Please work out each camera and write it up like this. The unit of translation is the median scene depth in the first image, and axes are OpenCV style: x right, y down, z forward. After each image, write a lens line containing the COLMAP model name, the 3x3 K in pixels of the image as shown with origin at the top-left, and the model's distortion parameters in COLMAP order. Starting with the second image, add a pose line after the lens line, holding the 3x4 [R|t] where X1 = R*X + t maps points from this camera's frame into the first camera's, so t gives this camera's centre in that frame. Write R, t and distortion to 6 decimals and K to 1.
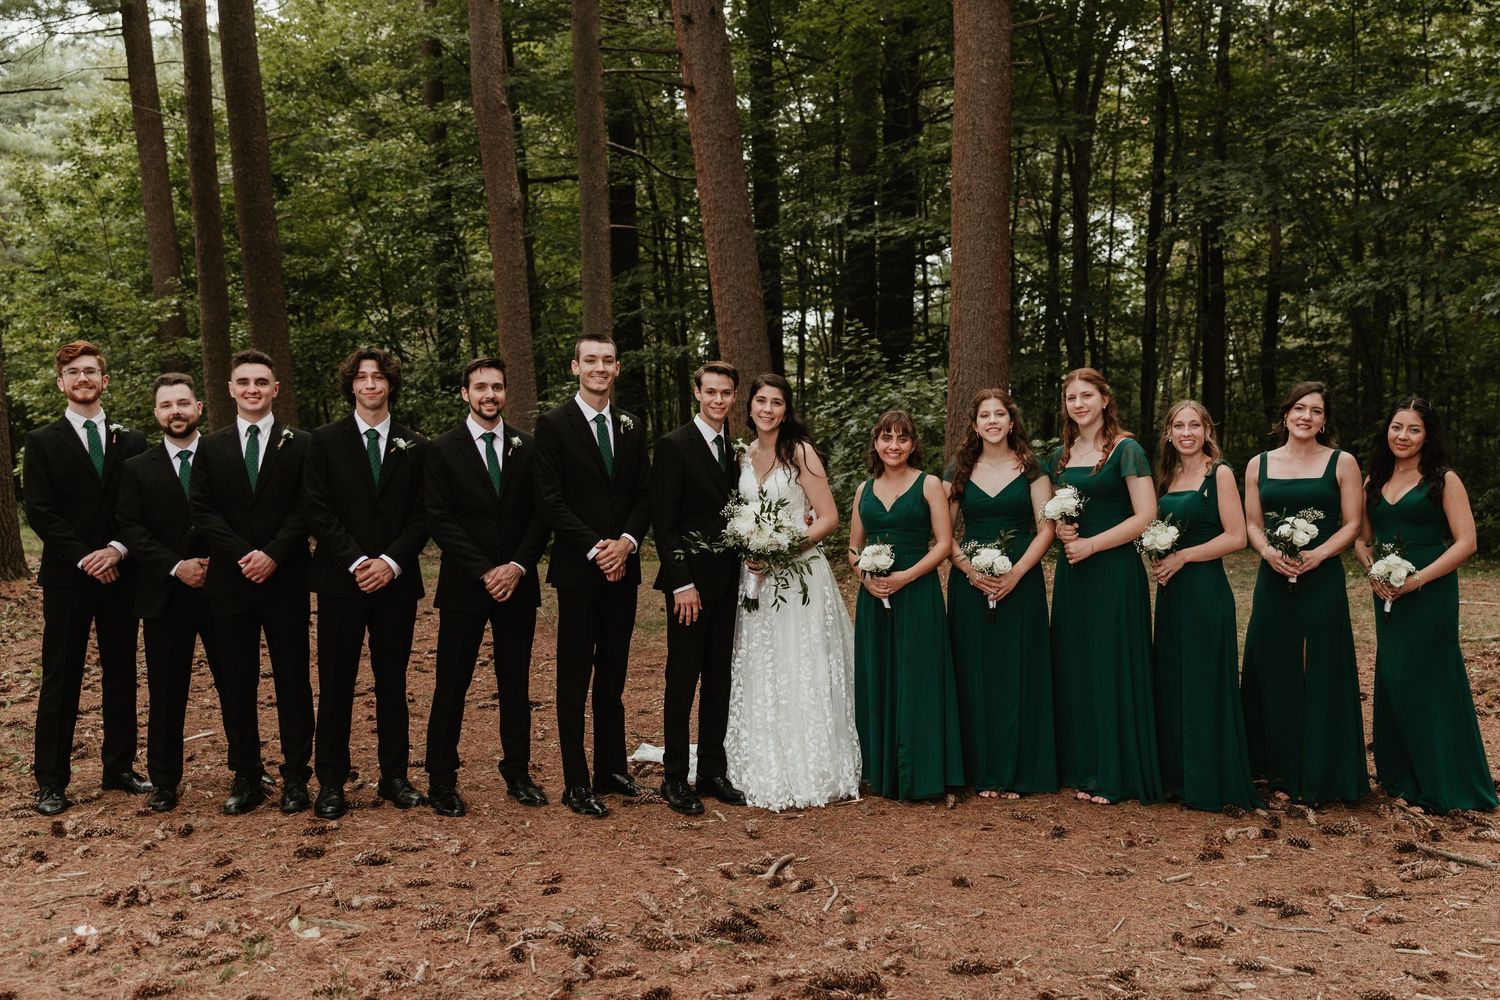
lens RADIAL K [[1914.1, 0, 750.0], [0, 1914.1, 500.0], [0, 0, 1]] dist [0.023669, -0.013135]
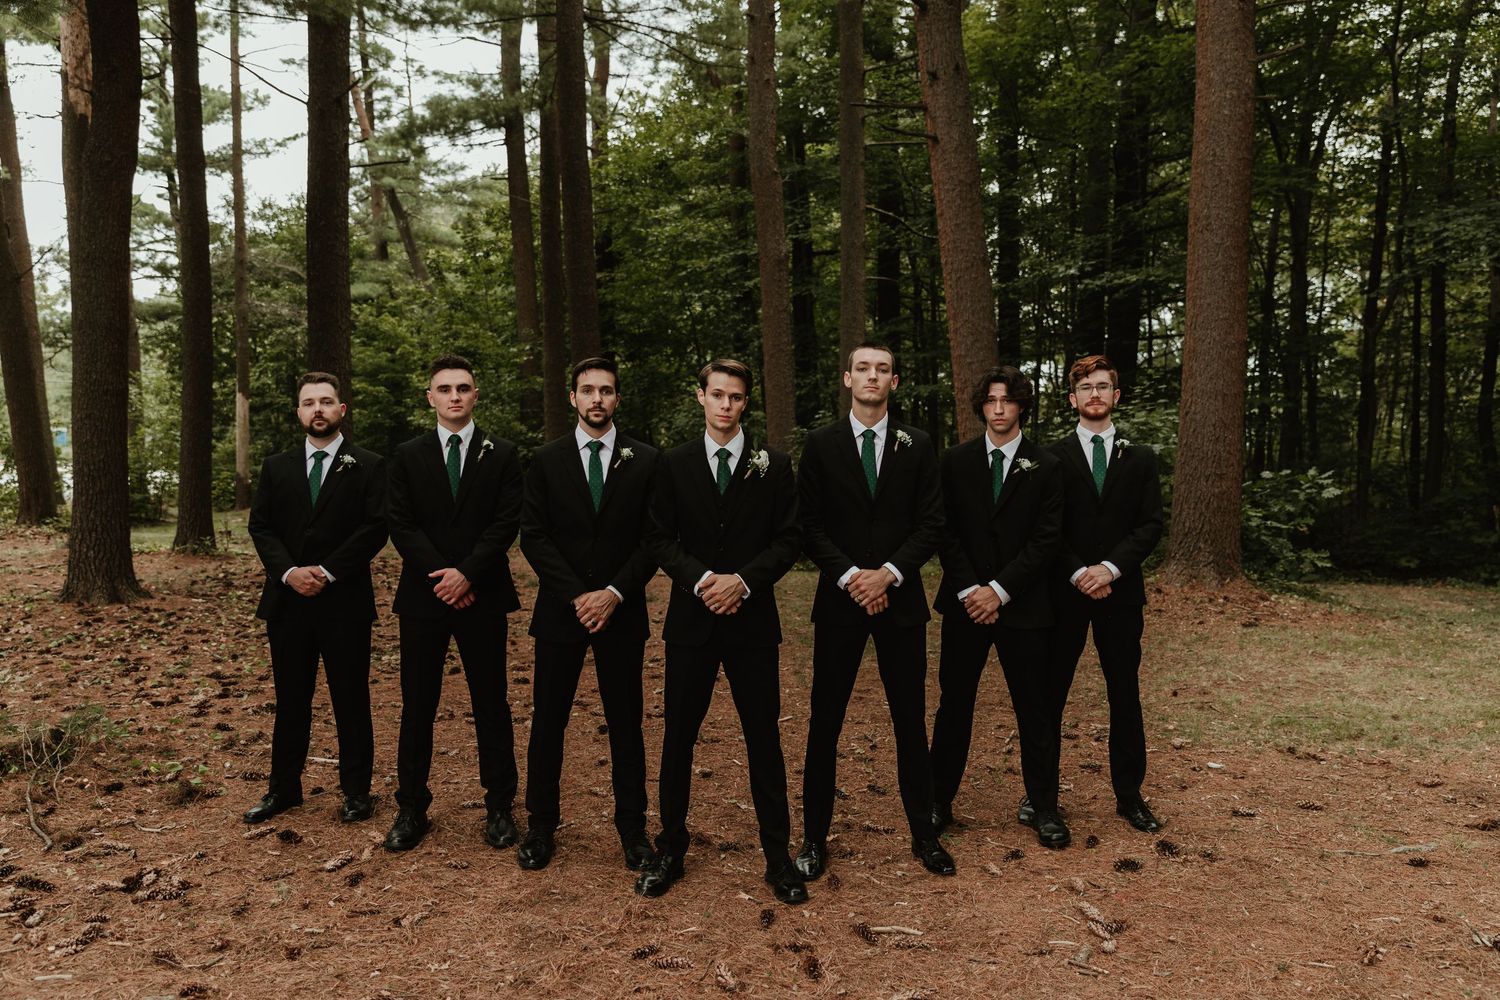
lens RADIAL K [[1168.0, 0, 750.0], [0, 1168.0, 500.0], [0, 0, 1]] dist [0.003770, 0.003428]
pose [[0.975648, 0.028668, -0.217461, 0.014808], [-0.029713, 0.999557, -0.001536, -0.006000], [0.217321, 0.007960, 0.976068, 0.292433]]
